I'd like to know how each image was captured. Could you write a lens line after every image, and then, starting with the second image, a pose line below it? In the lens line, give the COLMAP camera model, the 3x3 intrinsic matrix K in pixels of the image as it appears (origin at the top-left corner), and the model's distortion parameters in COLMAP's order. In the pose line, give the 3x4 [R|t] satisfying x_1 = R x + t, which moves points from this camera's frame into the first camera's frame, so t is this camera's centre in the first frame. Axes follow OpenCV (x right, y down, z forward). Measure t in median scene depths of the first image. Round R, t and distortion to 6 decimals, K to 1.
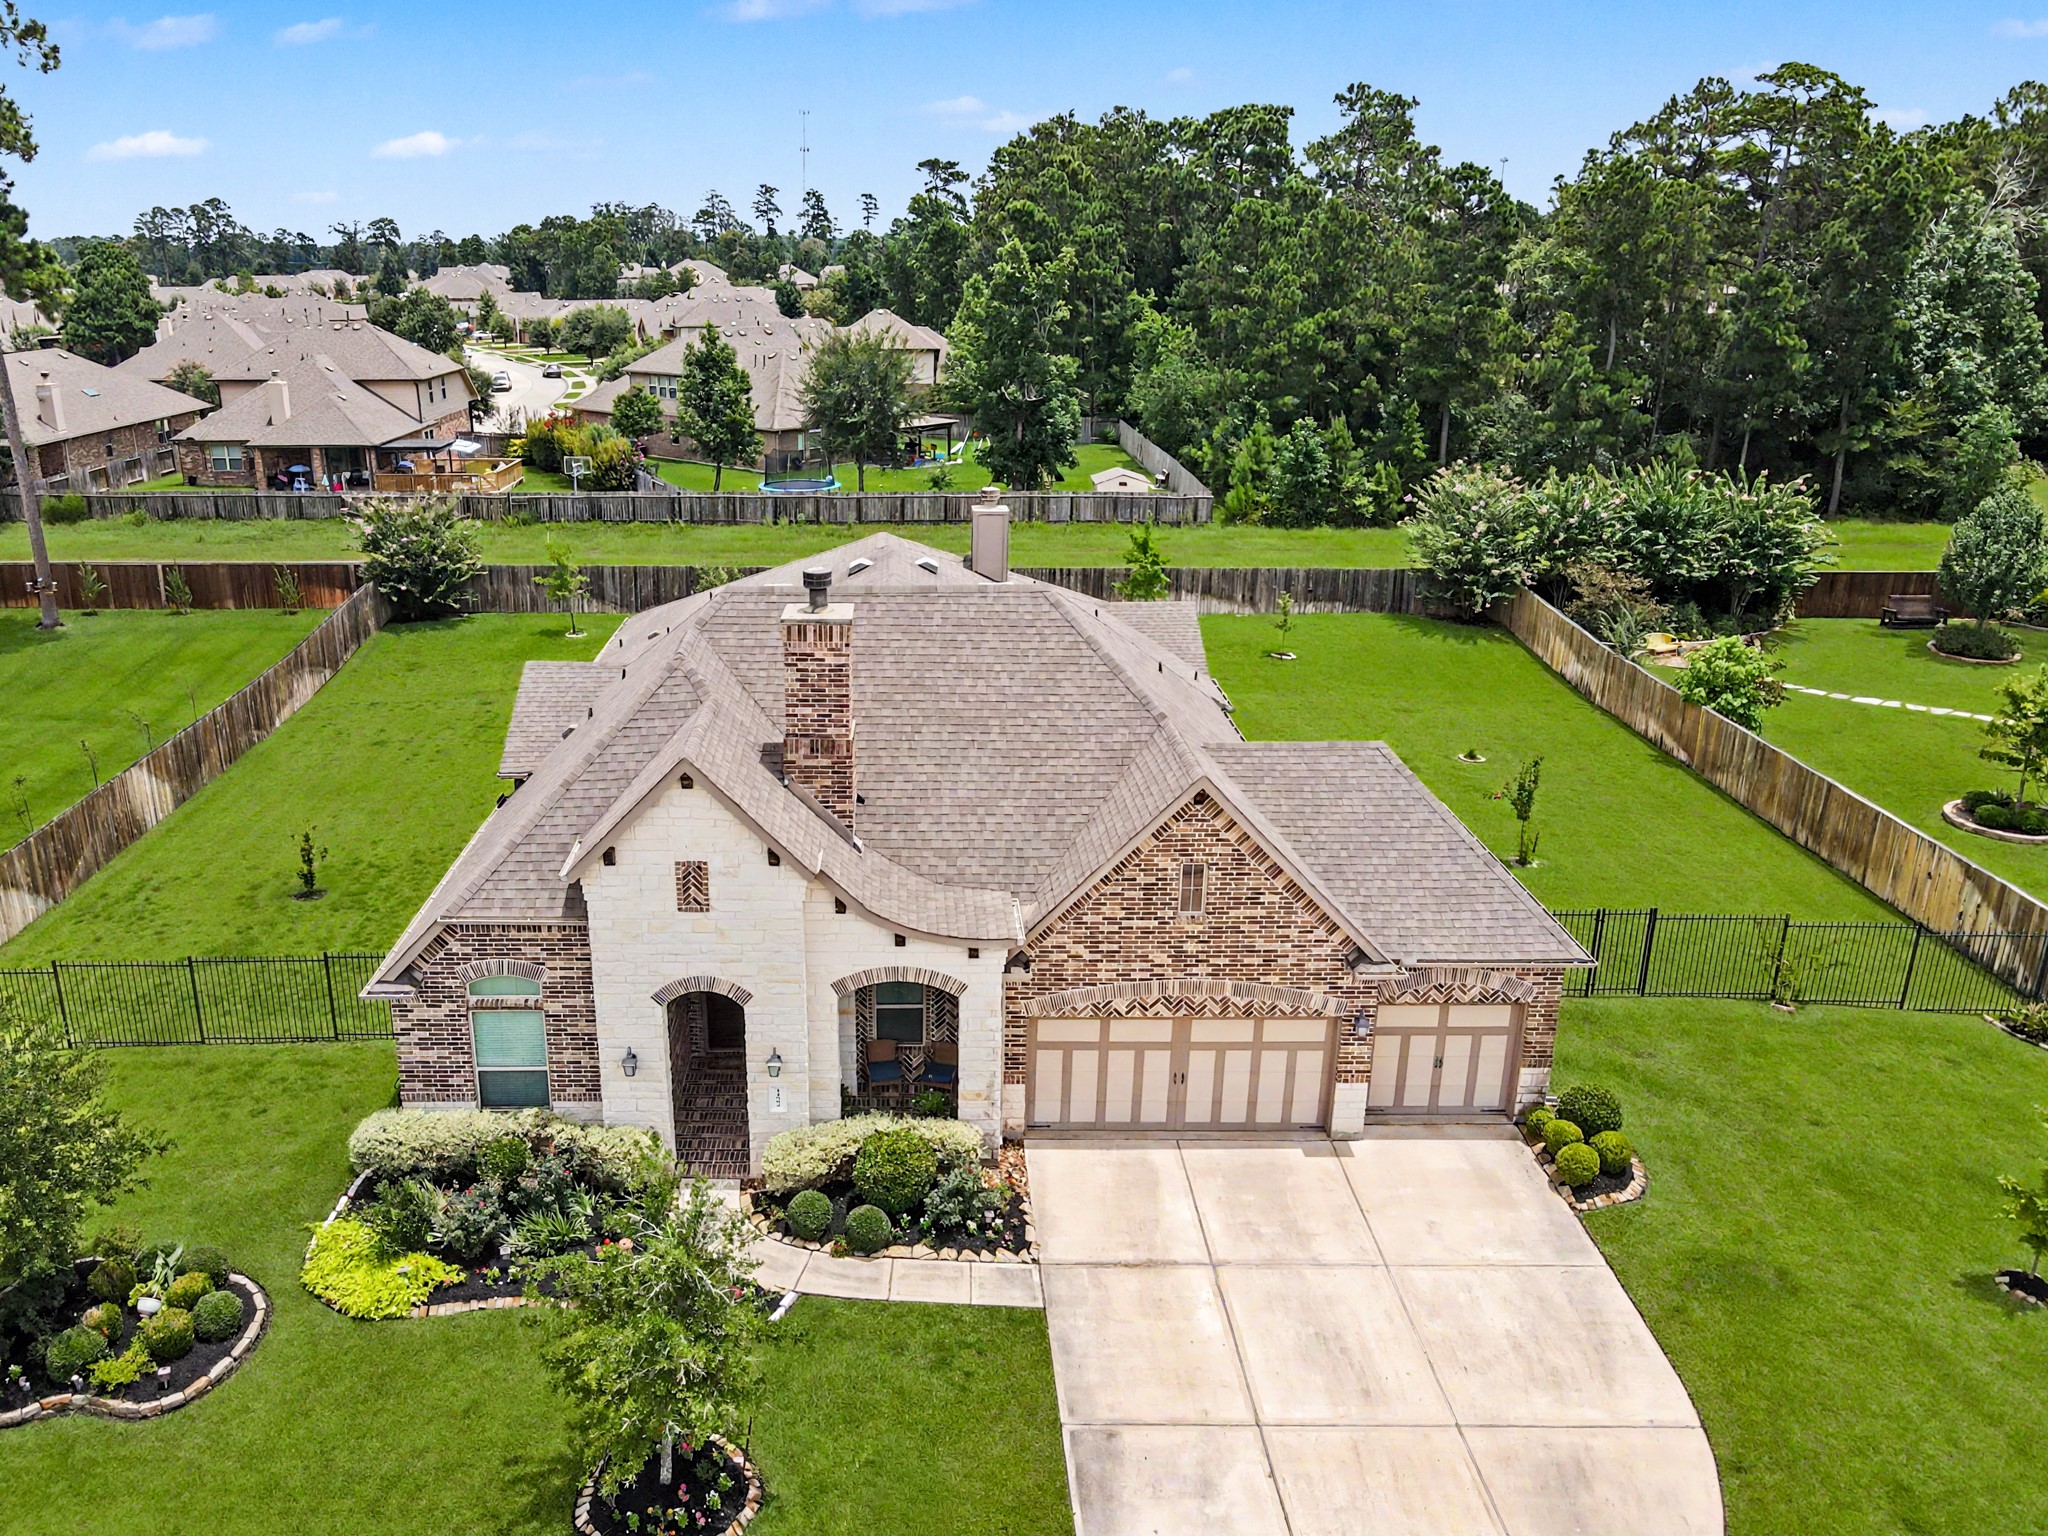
lens RADIAL K [[1593.0, 0, 876.7], [0, 1593.0, 787.0], [0, 0, 1]] dist [-0.020856, 0.012370]
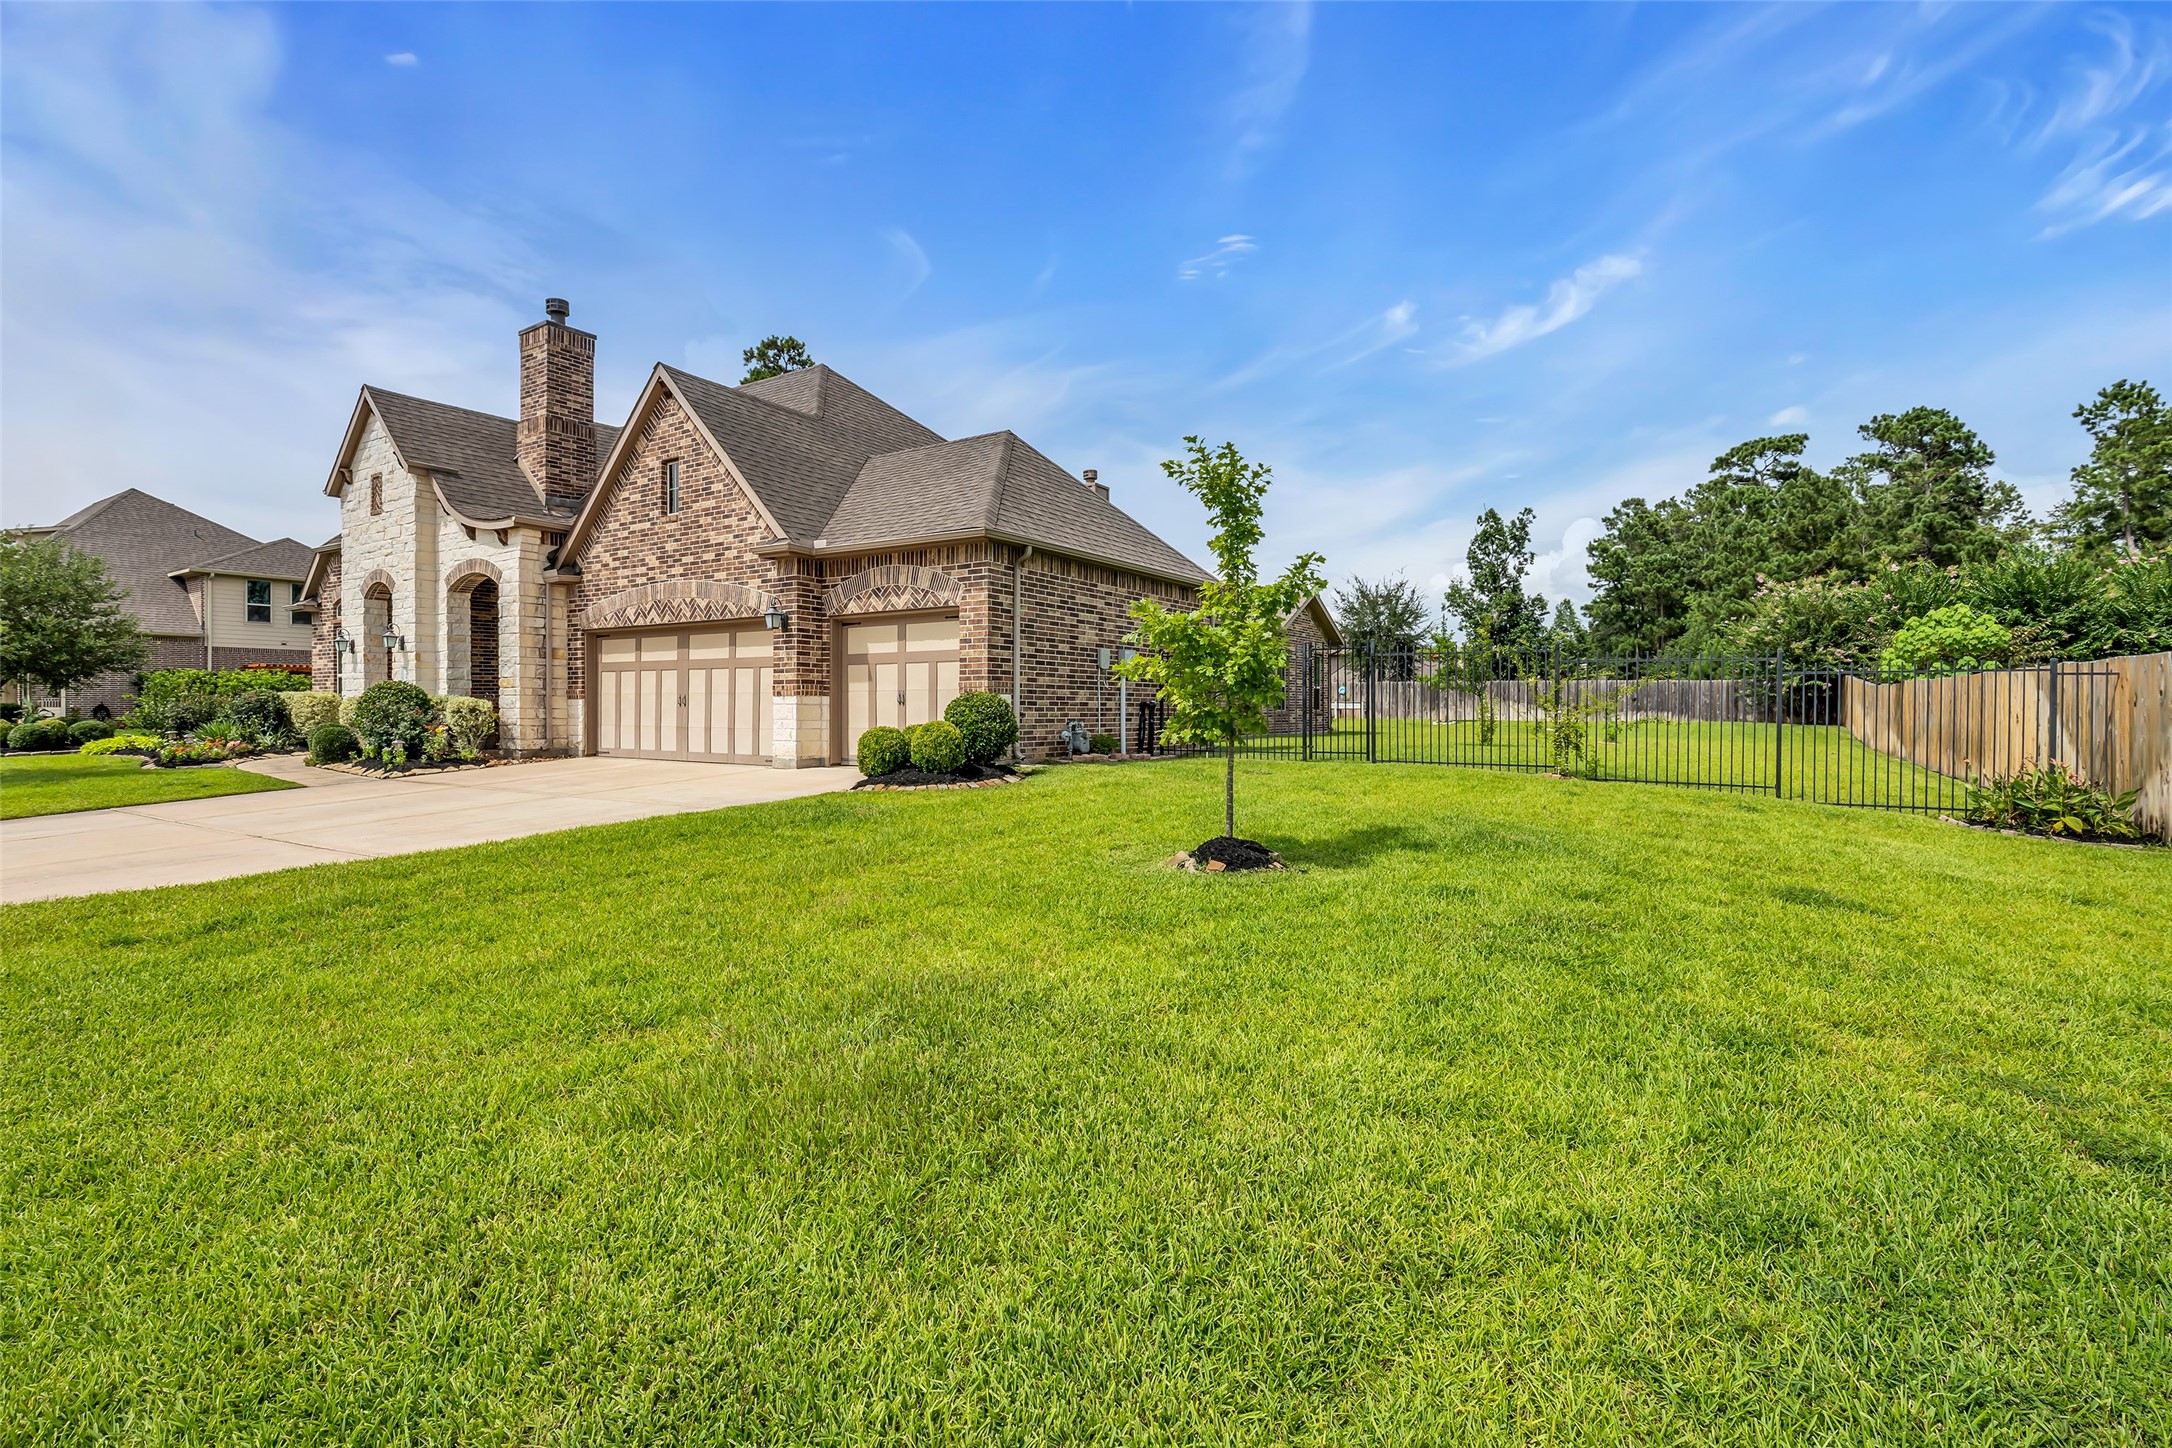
lens RADIAL K [[997.1, 0, 1080.9], [0, 997.1, 714.0], [0, 0, 1]] dist [-0.021342, 0.000816]
pose [[0.845232, 0.010862, -0.534290, 0.765671], [-0.183154, 0.945129, -0.270530, 0.327650], [0.502034, 0.326518, 0.800842, 0.658922]]
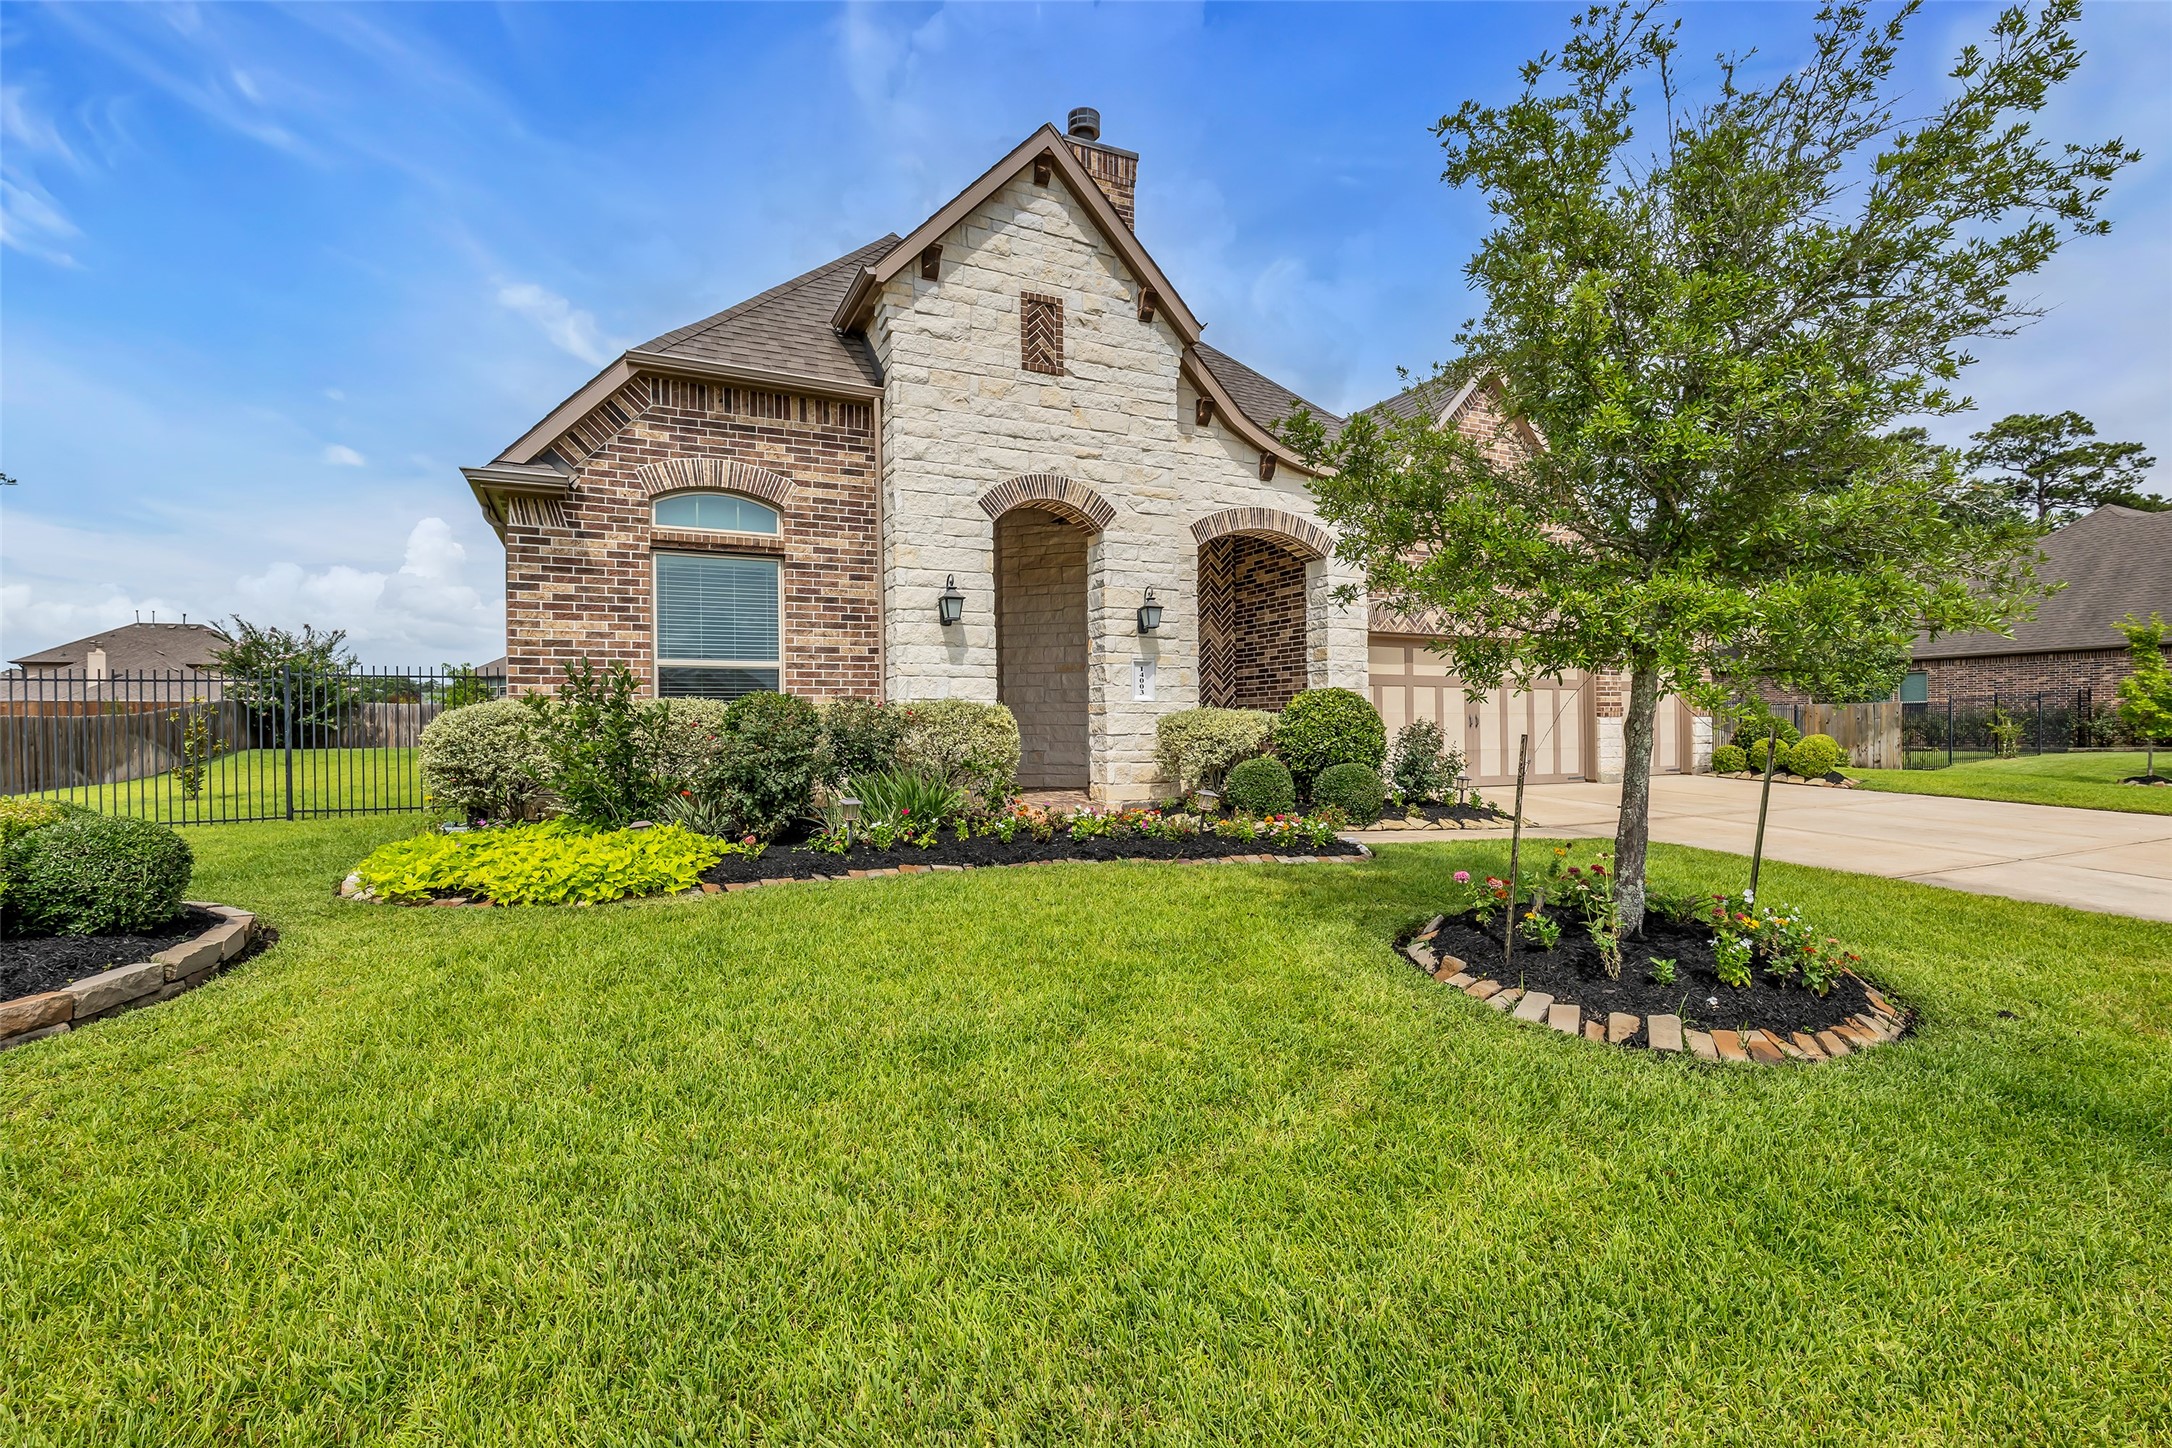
lens RADIAL K [[997.1, 0, 1079.8], [0, 997.1, 740.5], [0, 0, 1]] dist [-0.021342, 0.000816]
pose [[0.897162, -0.005320, 0.441670, -0.278005], [0.148606, 0.945272, -0.290478, 0.341110], [-0.415953, 0.326241, 0.848852, 0.639634]]
